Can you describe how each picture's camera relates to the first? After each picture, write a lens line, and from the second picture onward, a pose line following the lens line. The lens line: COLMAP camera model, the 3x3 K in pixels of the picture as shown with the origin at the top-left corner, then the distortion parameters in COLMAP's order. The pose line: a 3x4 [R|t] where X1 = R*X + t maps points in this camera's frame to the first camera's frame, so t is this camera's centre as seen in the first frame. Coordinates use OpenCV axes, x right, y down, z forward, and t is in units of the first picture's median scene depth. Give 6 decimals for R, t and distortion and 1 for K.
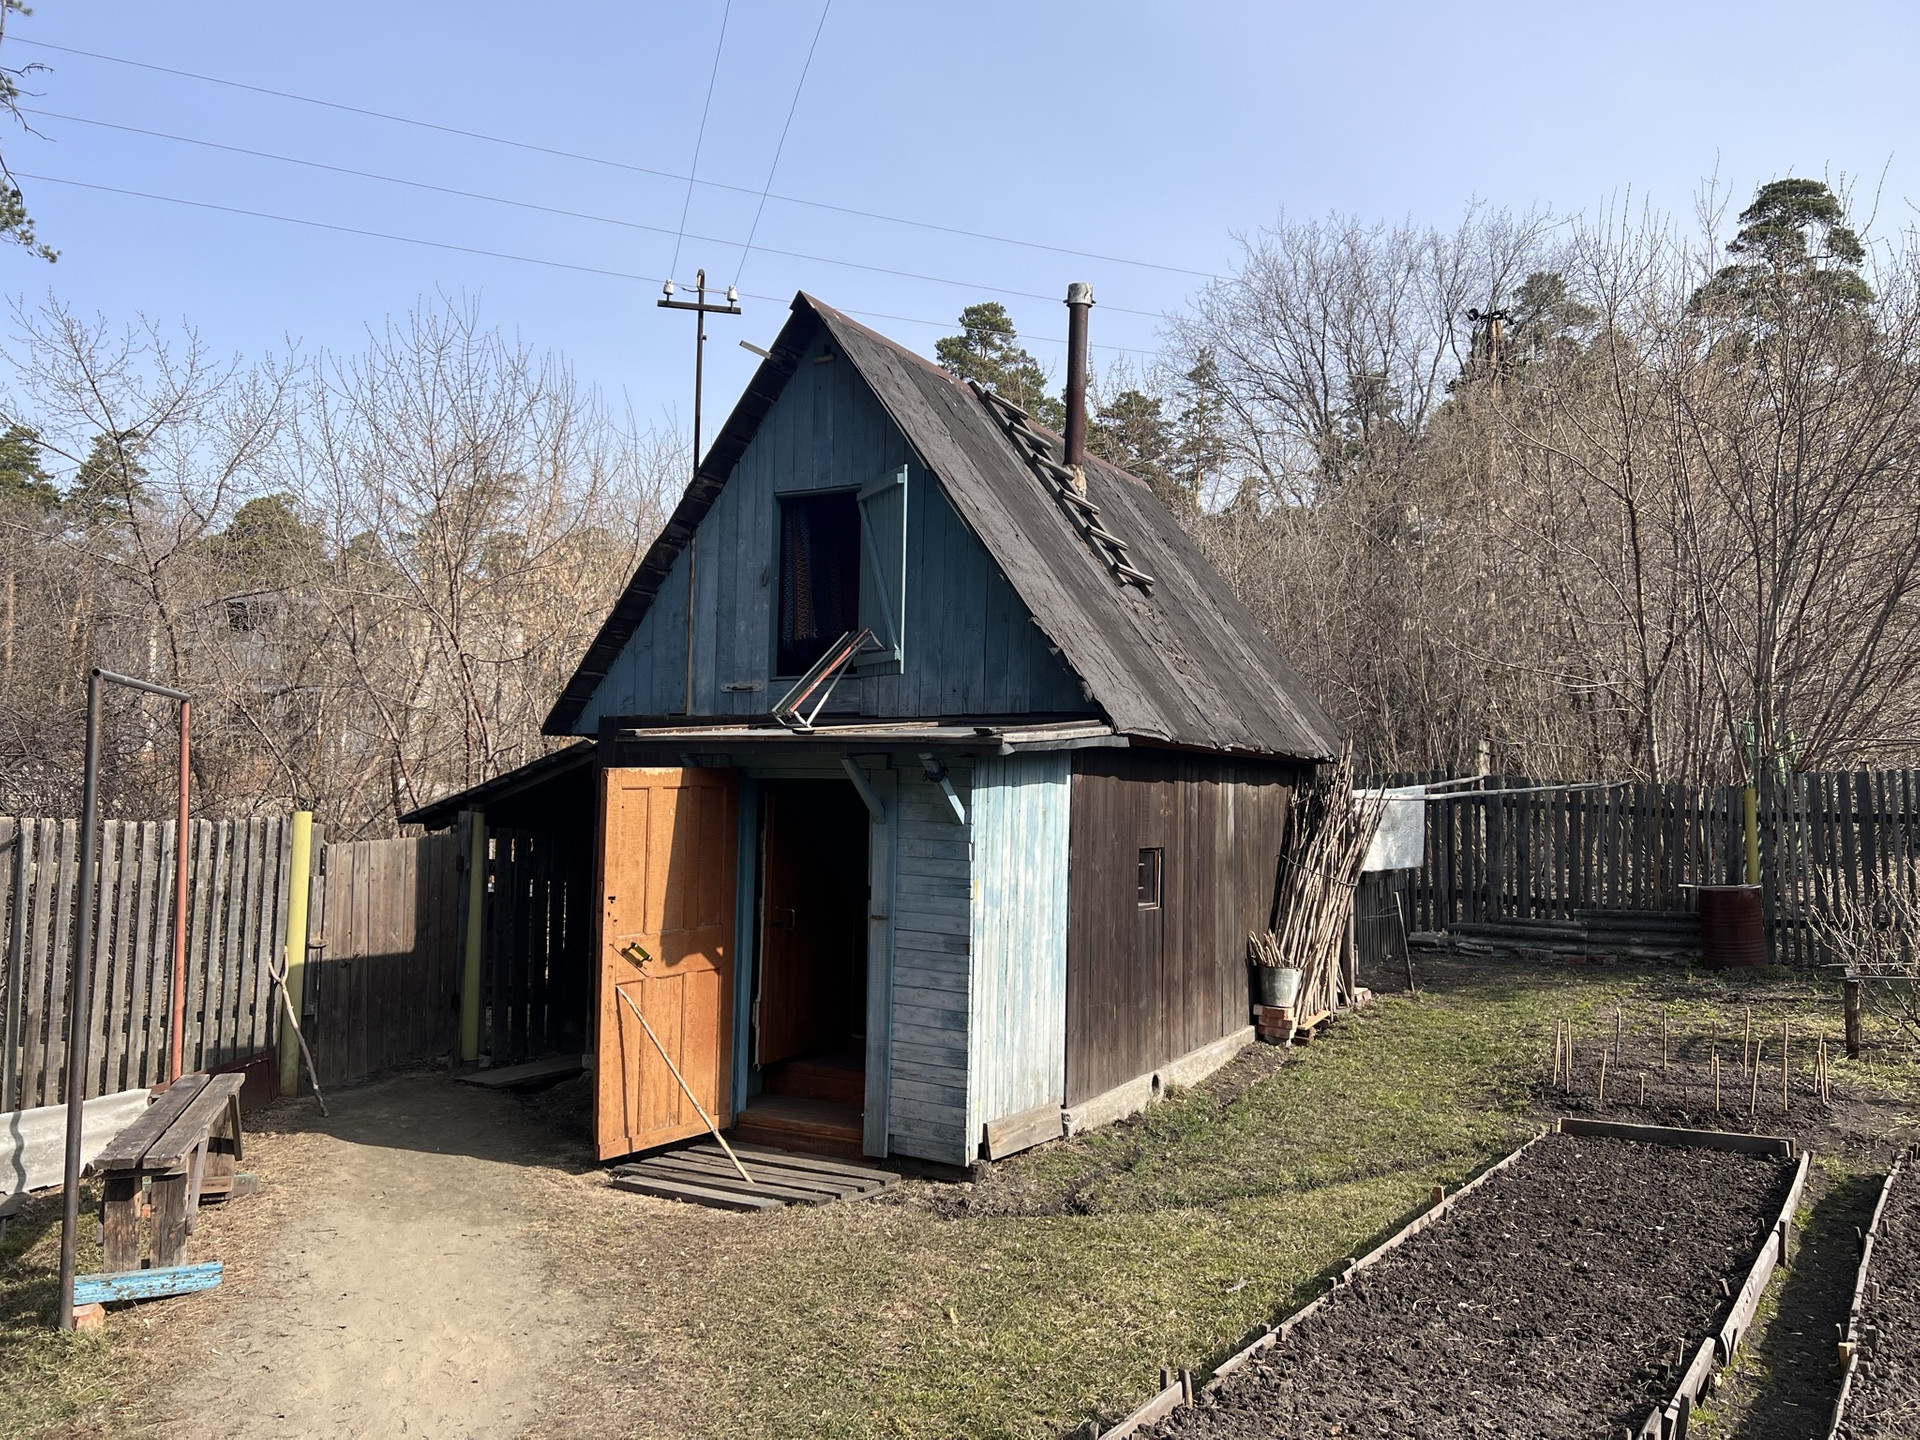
lens RADIAL K [[1430.3, 0, 959.6], [0, 1430.3, 711.4], [0, 0, 1]] dist [0.059522, -0.060845]
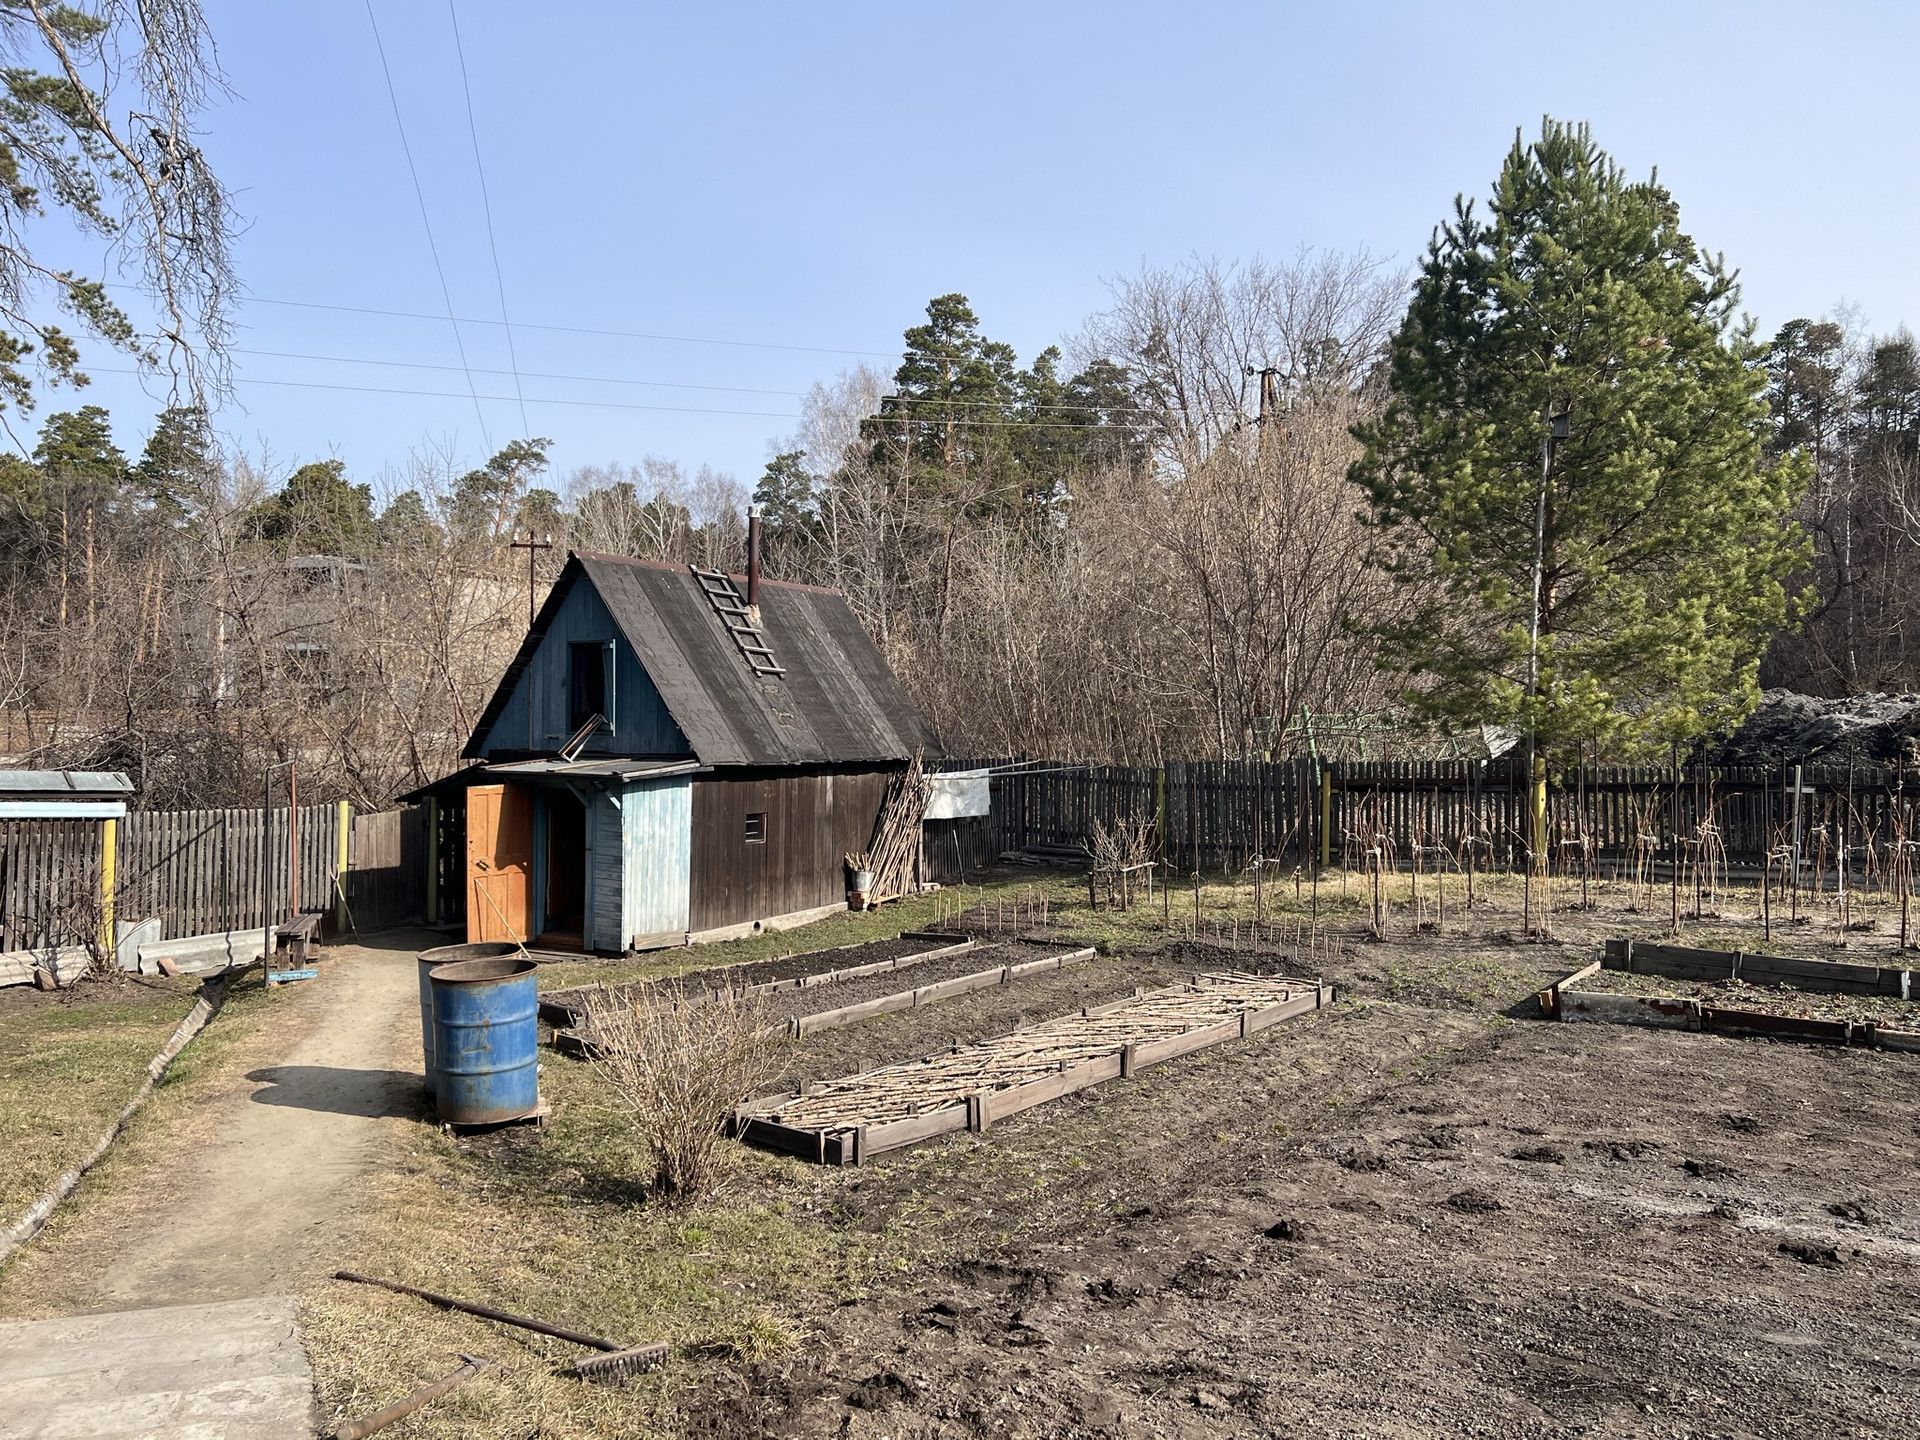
lens RADIAL K [[1430.3, 0, 967.1], [0, 1430.3, 717.0], [0, 0, 1]] dist [0.059522, -0.060845]
pose [[0.999501, -0.011615, -0.029360, 0.503458], [0.013192, 0.998448, 0.054112, -0.150442], [0.028686, -0.054472, 0.998103, -1.039321]]
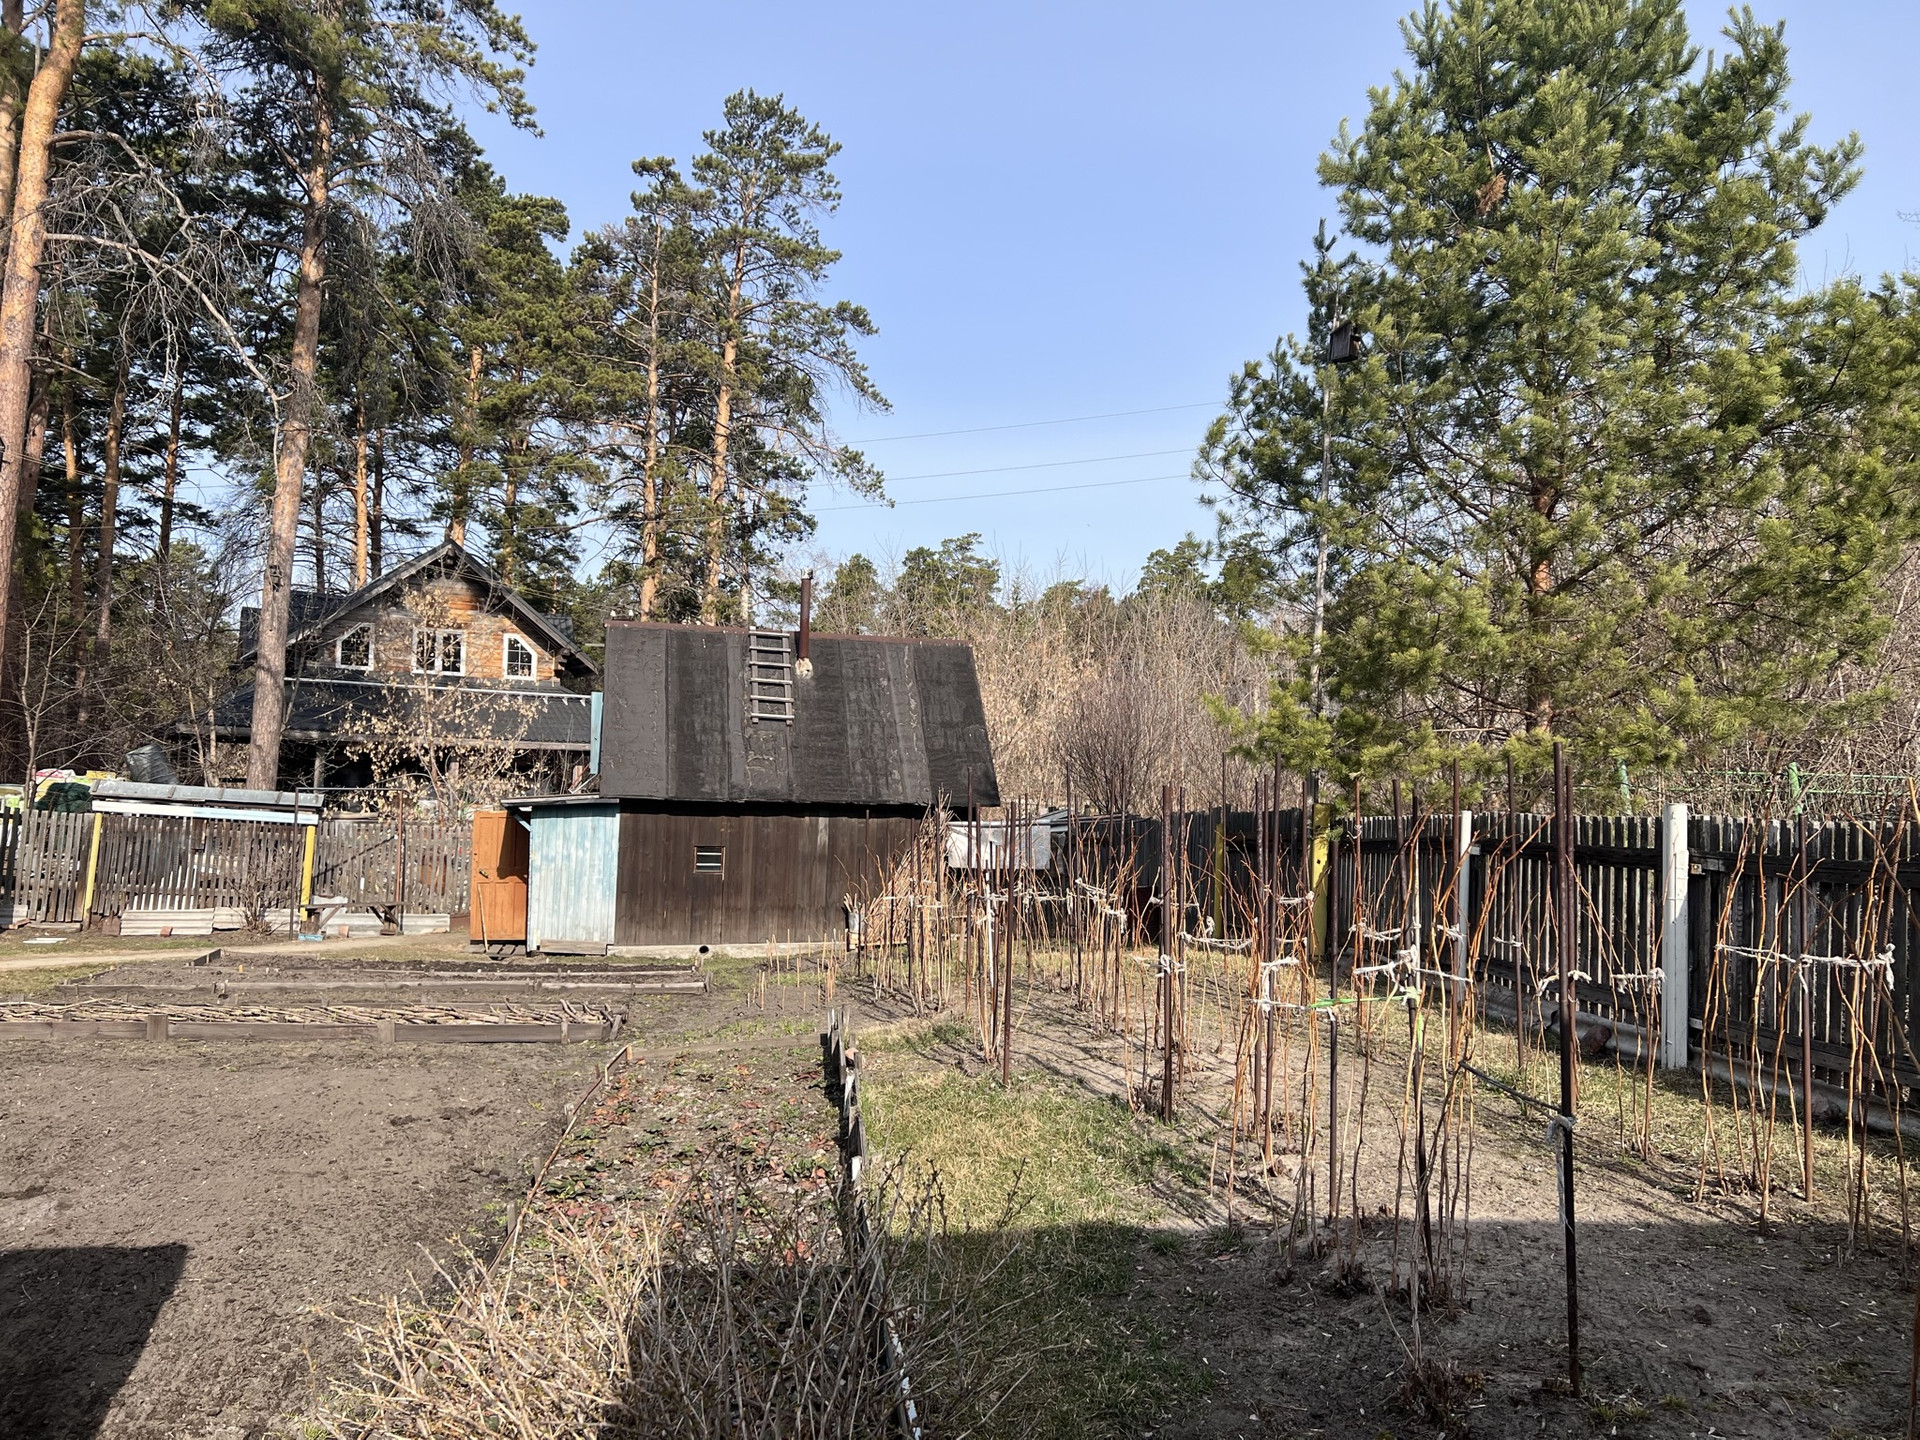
lens RADIAL K [[1430.3, 0, 960.5], [0, 1430.3, 722.7], [0, 0, 1]] dist [0.059522, -0.060845]
pose [[0.665898, -0.042988, -0.744803, 2.088236], [0.032155, 0.999065, -0.028915, -0.019361], [0.745350, -0.004695, 0.666657, -0.194876]]
